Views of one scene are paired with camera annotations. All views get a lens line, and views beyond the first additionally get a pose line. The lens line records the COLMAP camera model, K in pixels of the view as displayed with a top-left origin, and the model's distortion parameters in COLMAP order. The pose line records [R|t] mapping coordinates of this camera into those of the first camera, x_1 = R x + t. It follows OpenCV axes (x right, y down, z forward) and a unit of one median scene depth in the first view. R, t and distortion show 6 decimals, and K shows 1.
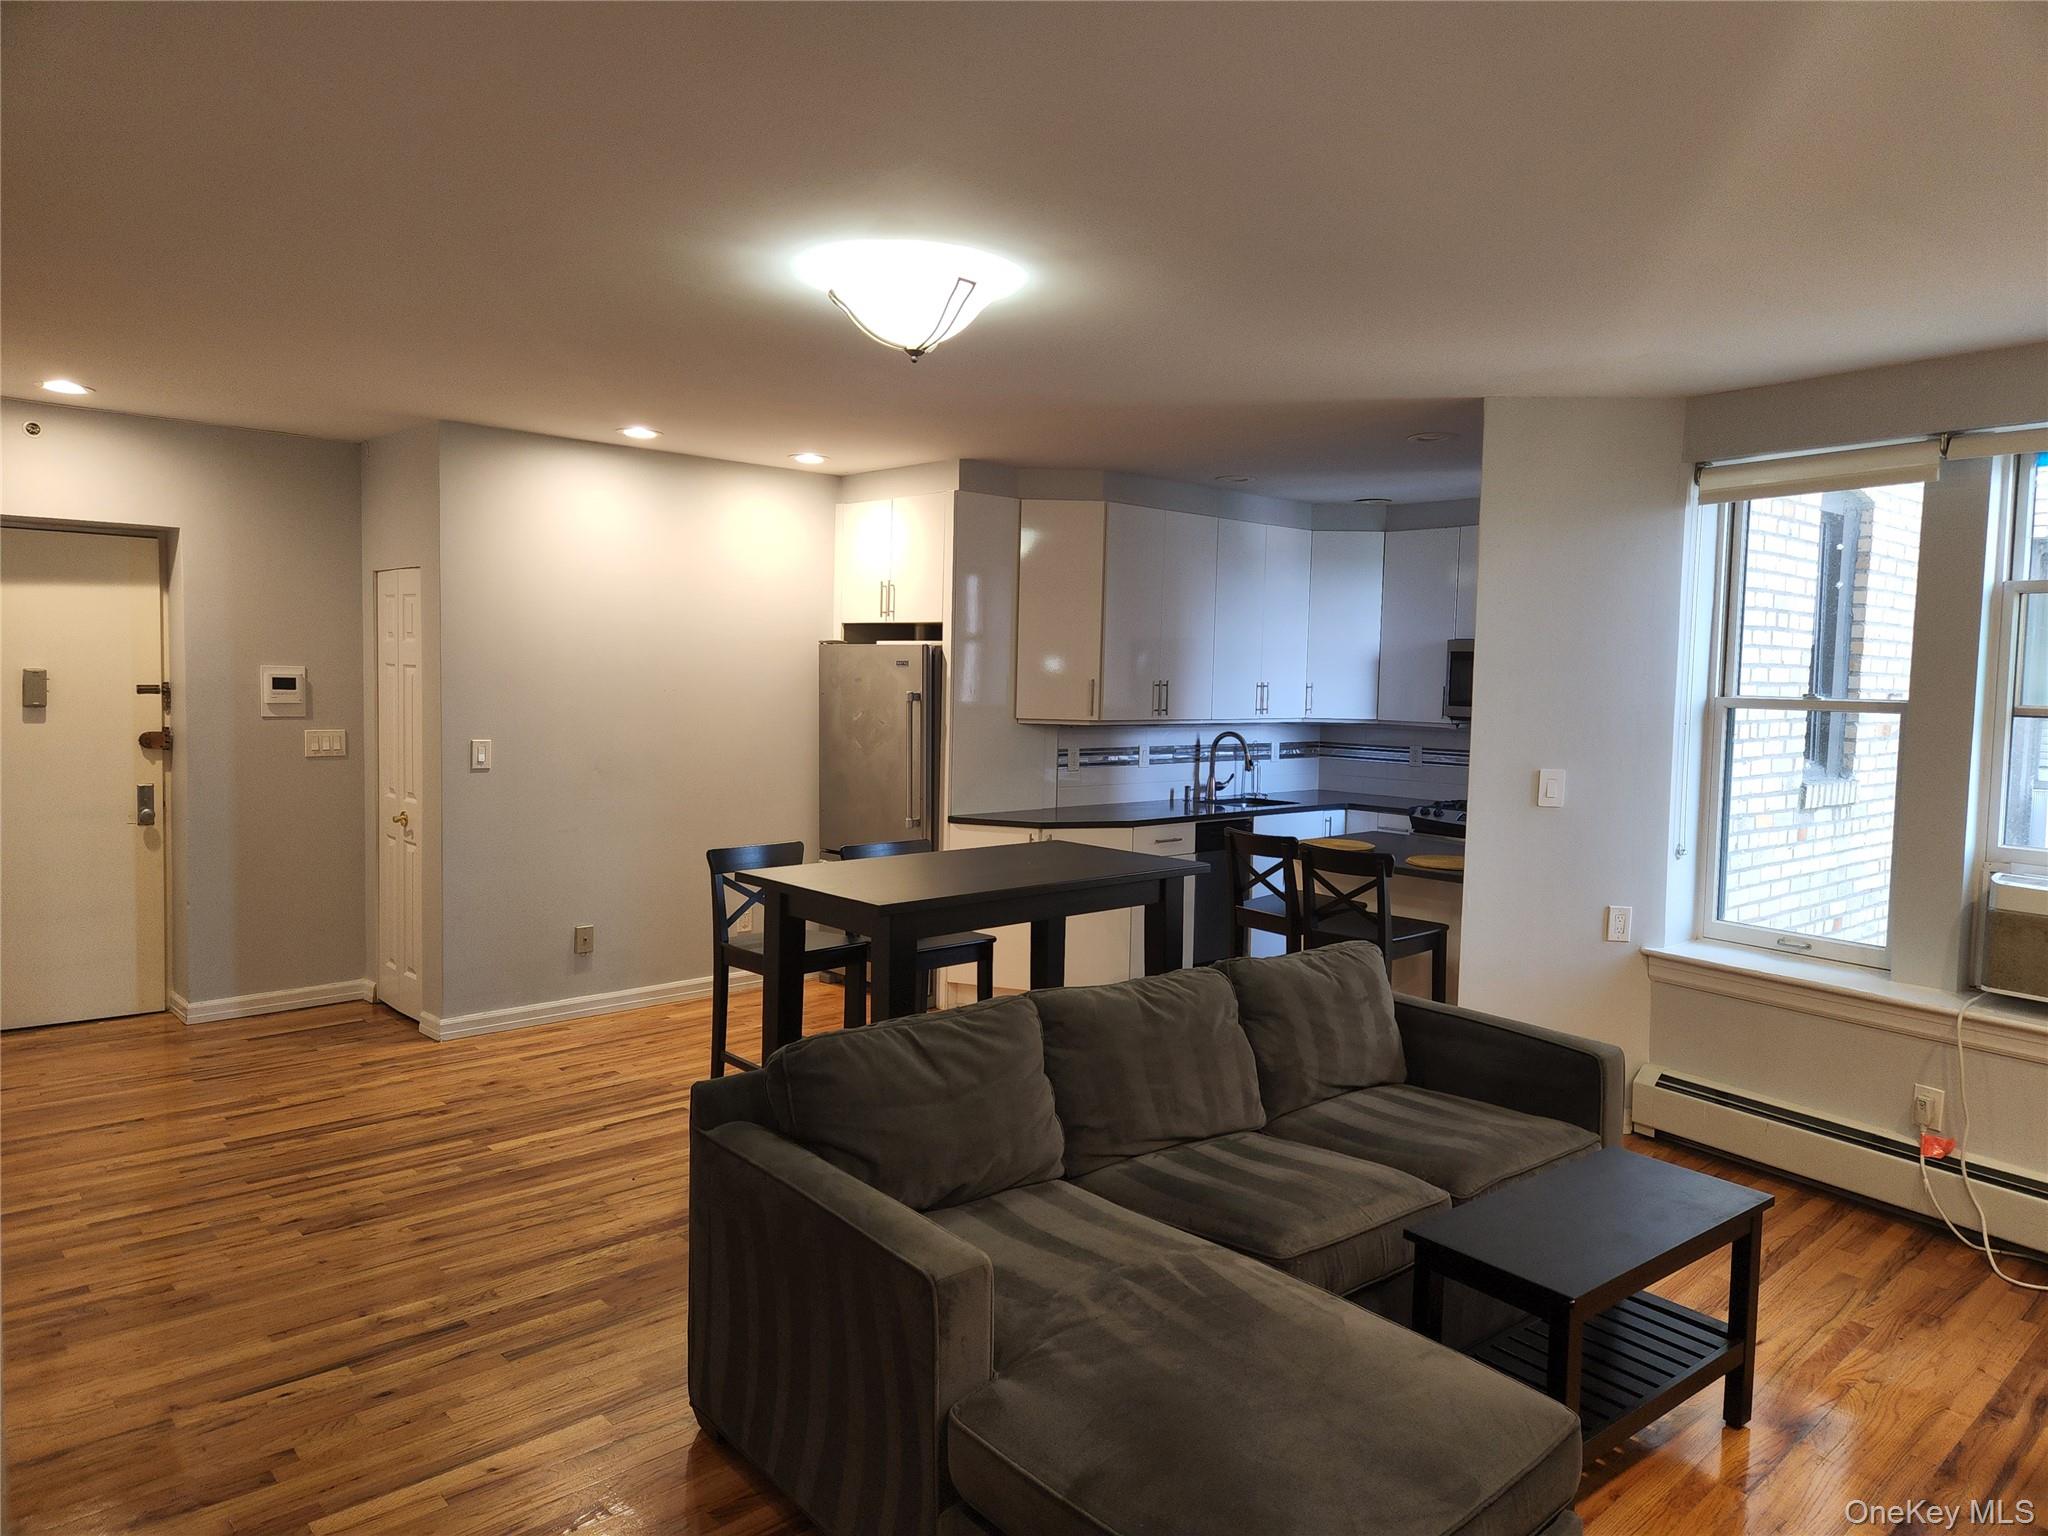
lens RADIAL K [[1350.1, 0, 1020.1], [0, 1350.1, 769.5], [0, 0, 1]] dist [0.063604, -0.049381]
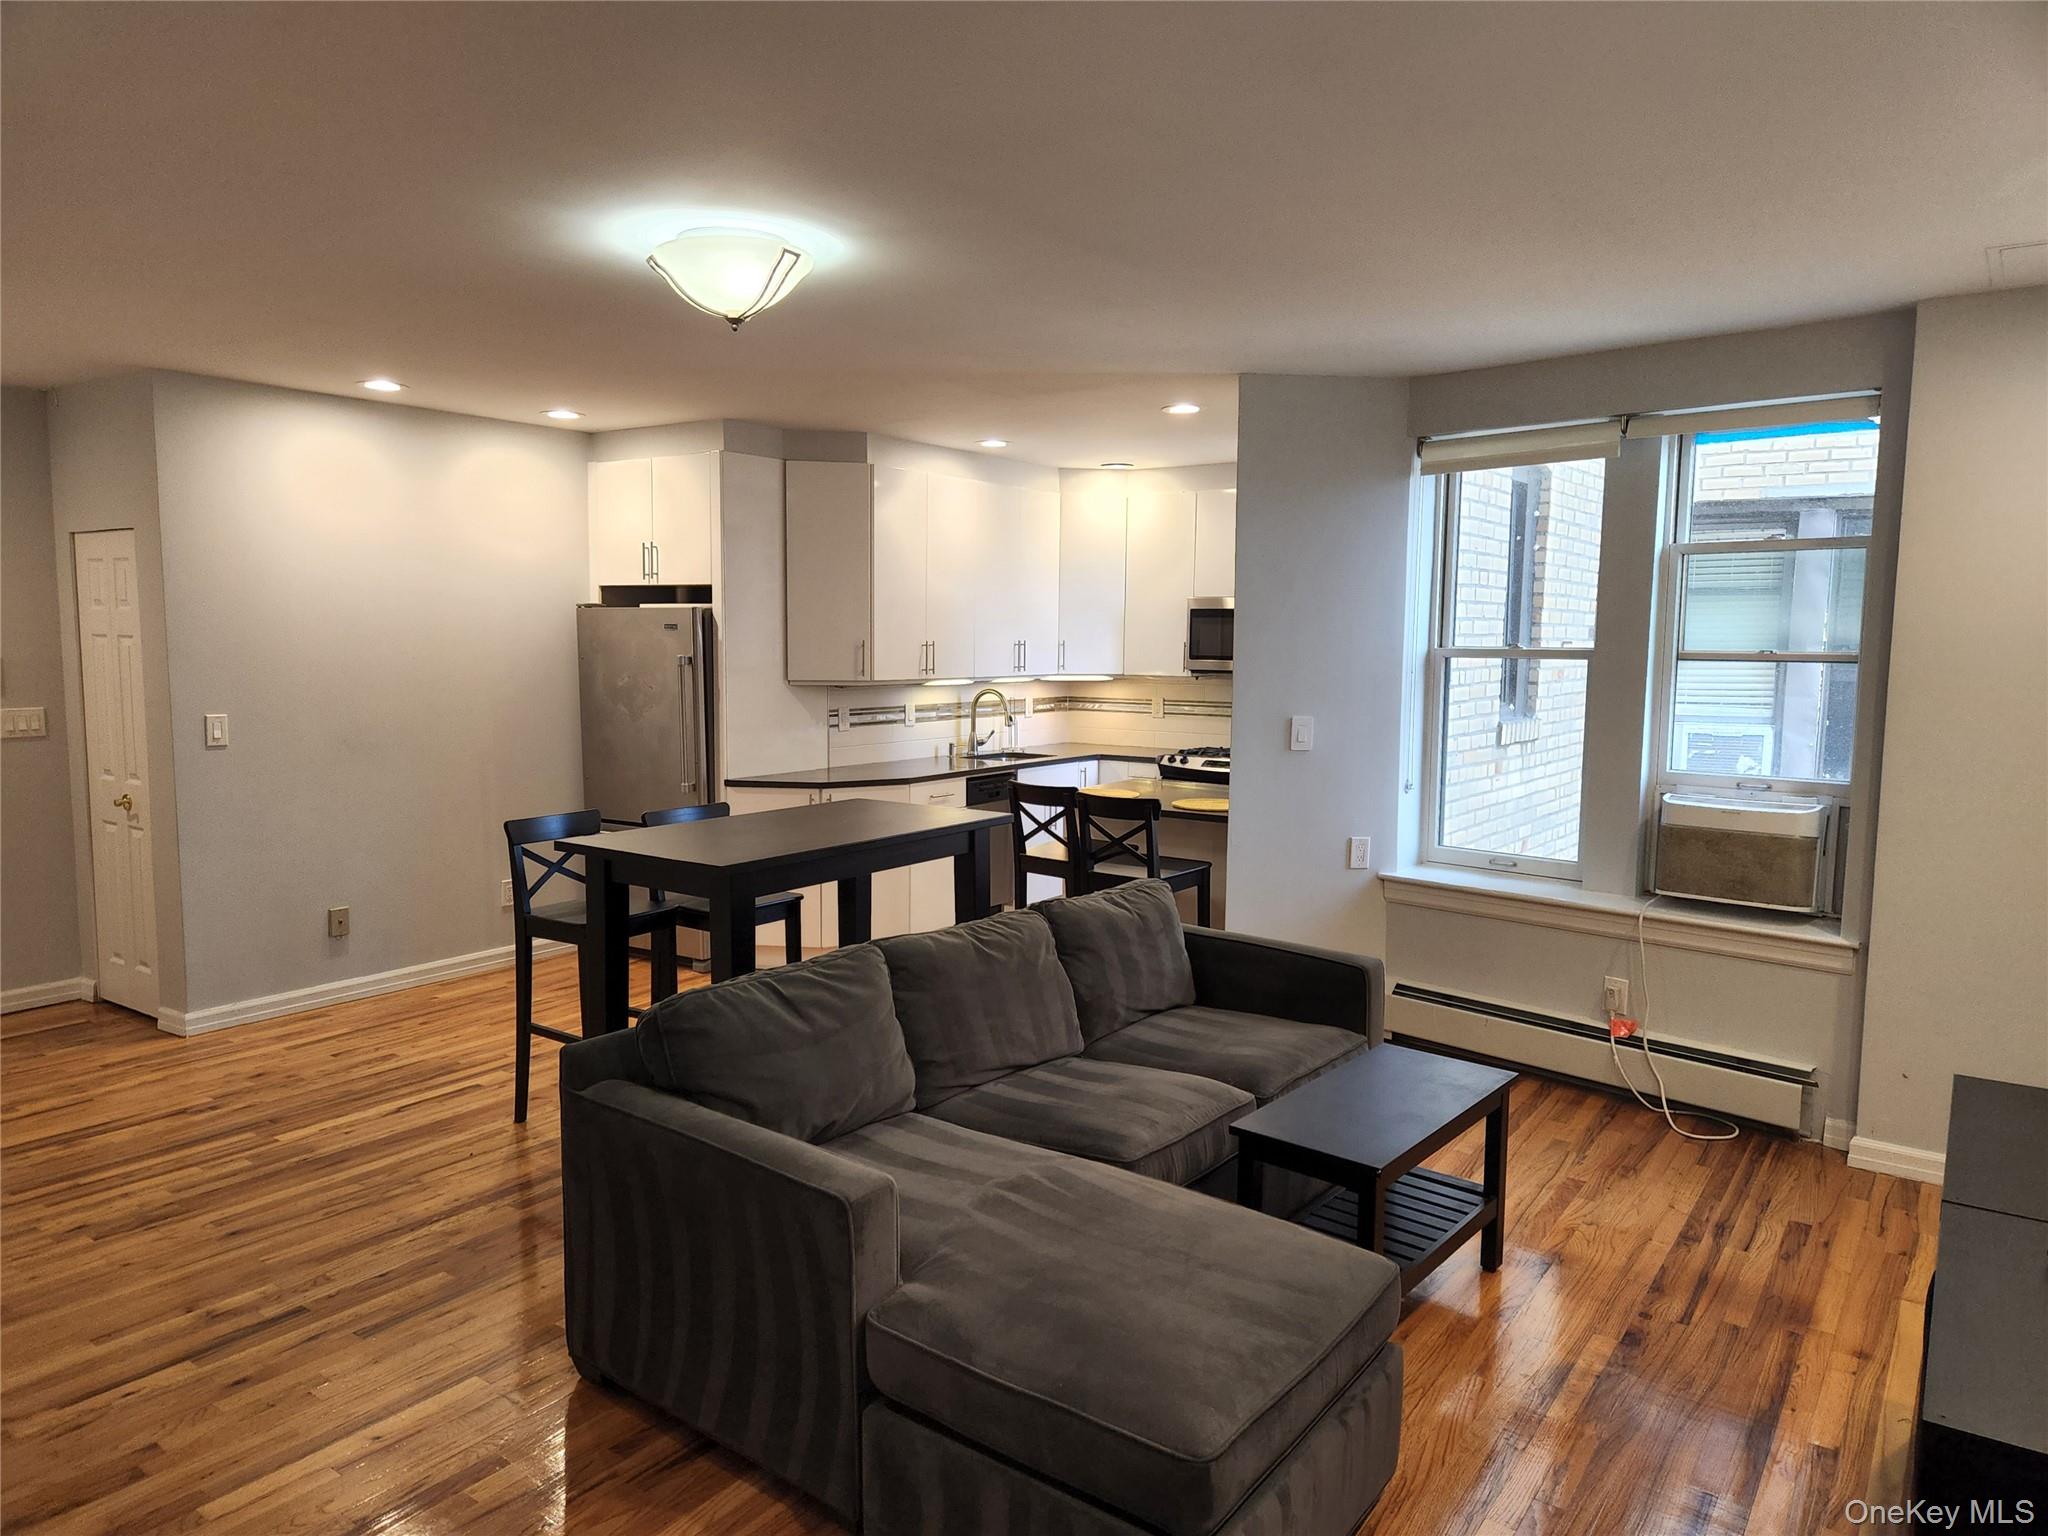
lens RADIAL K [[1350.1, 0, 994.0], [0, 1350.1, 782.9], [0, 0, 1]] dist [0.063604, -0.049381]
pose [[0.981706, -0.035723, 0.187022, -0.061095], [0.028122, 0.998673, 0.043137, -0.000762], [-0.188315, -0.037088, 0.981408, -0.031726]]
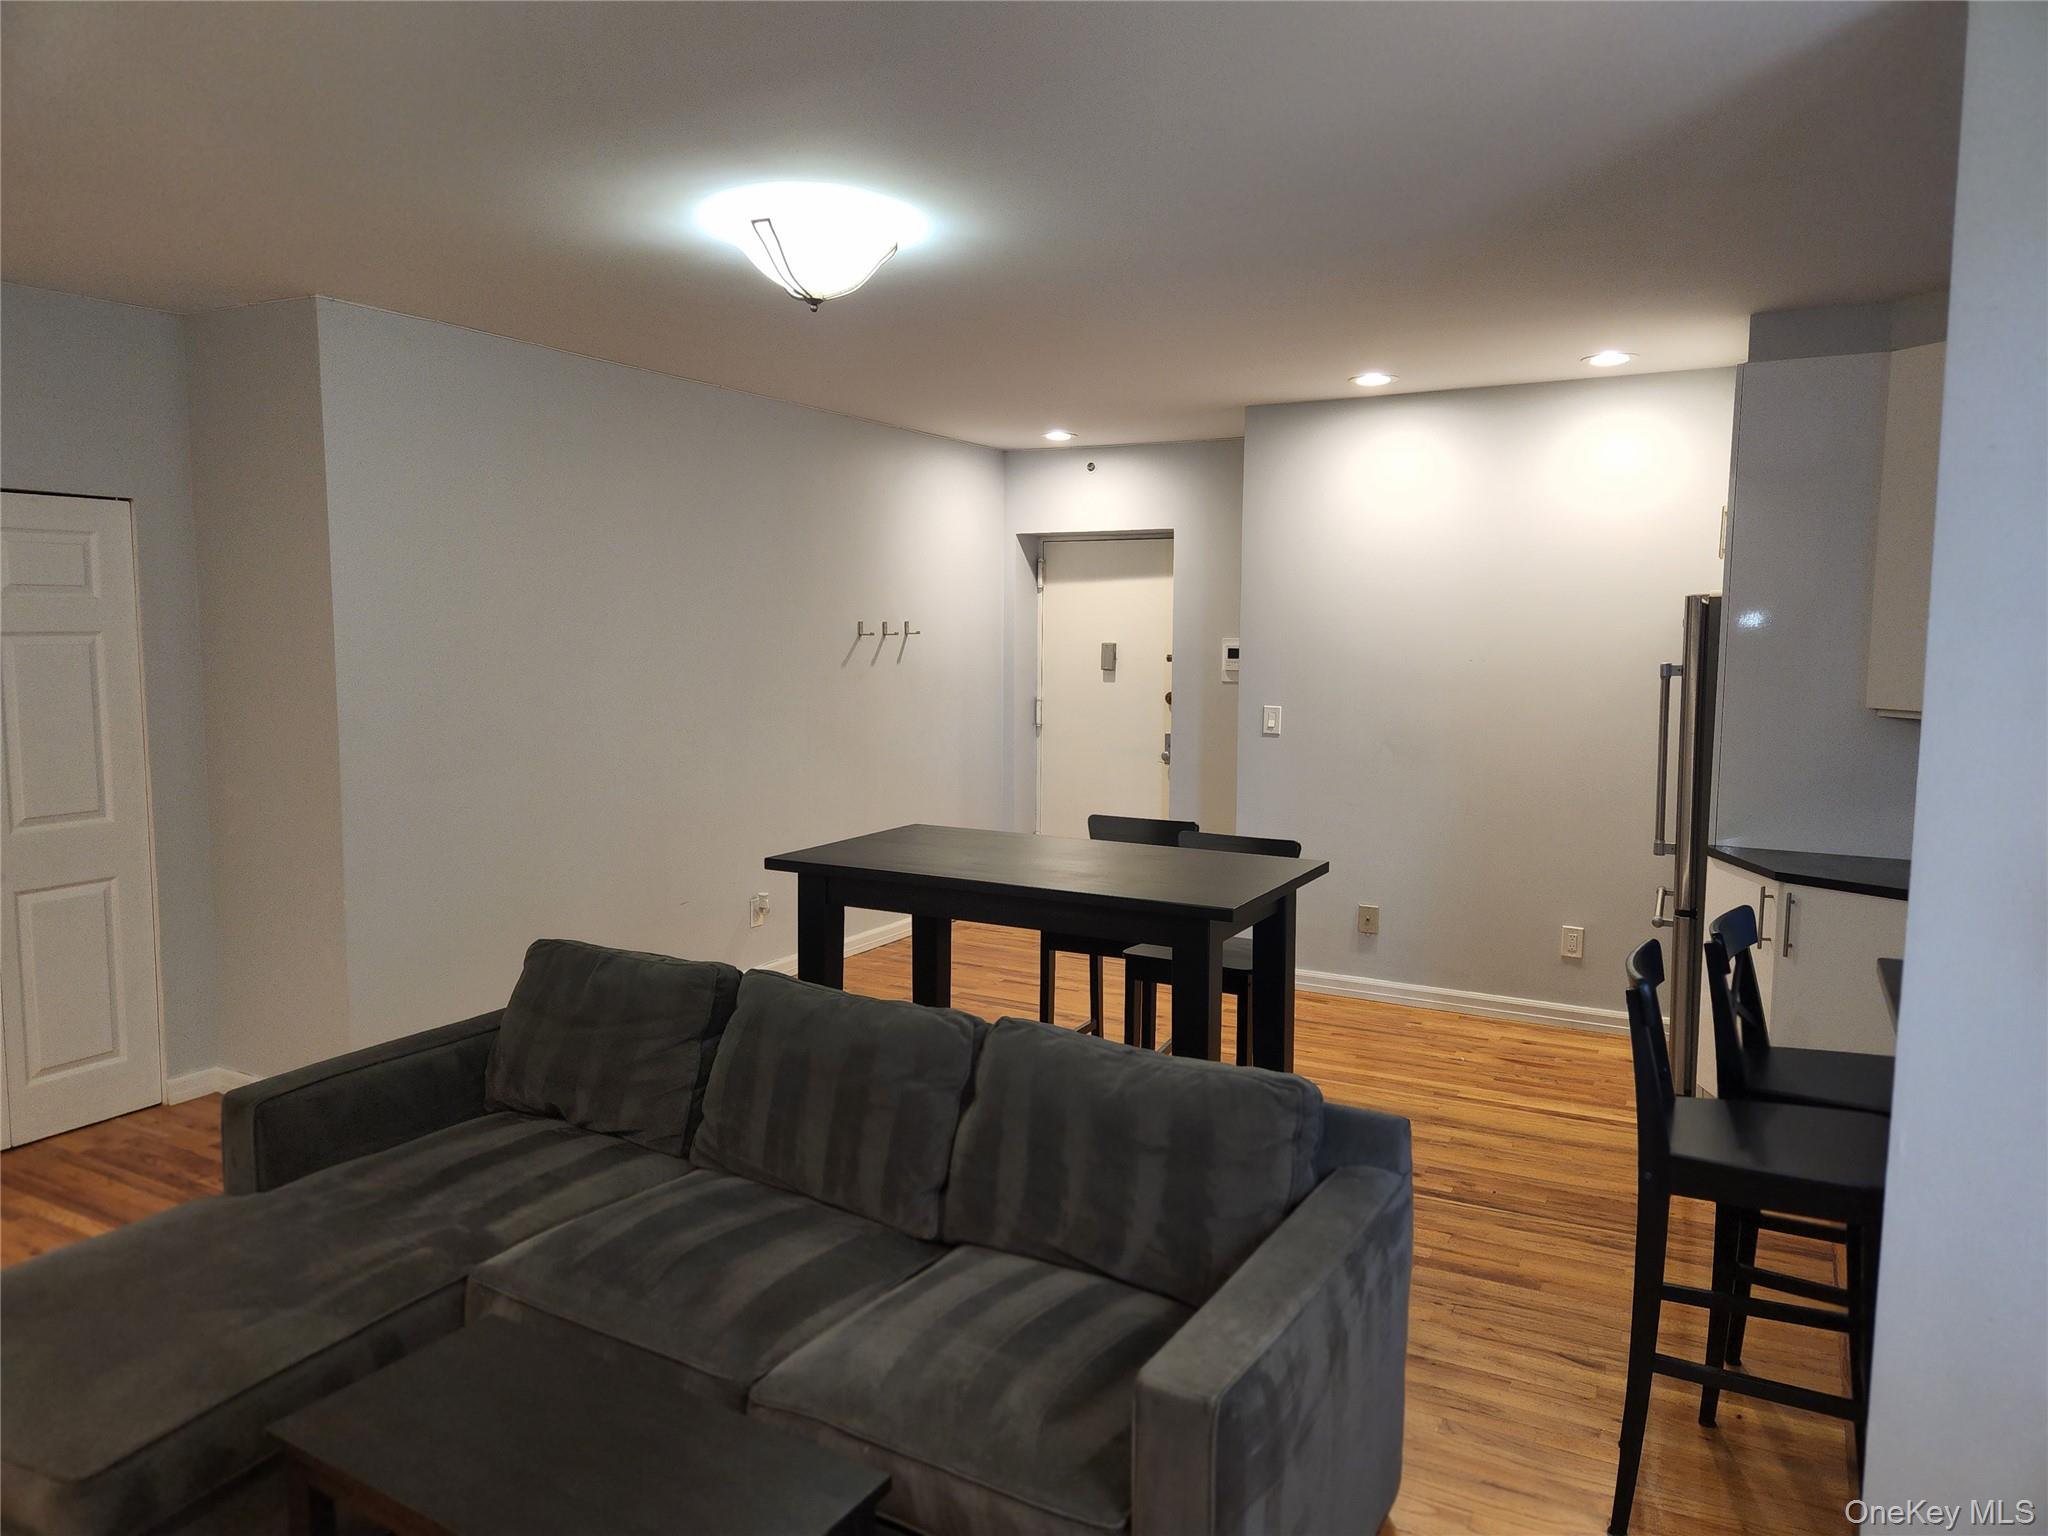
lens RADIAL K [[1350.1, 0, 1042.5], [0, 1350.1, 758.8], [0, 0, 1]] dist [0.063604, -0.049381]
pose [[0.324087, 0.073940, -0.943133, 0.662493], [-0.069294, 0.996118, 0.054283, -0.031794], [0.943486, 0.047762, 0.327953, 0.612622]]
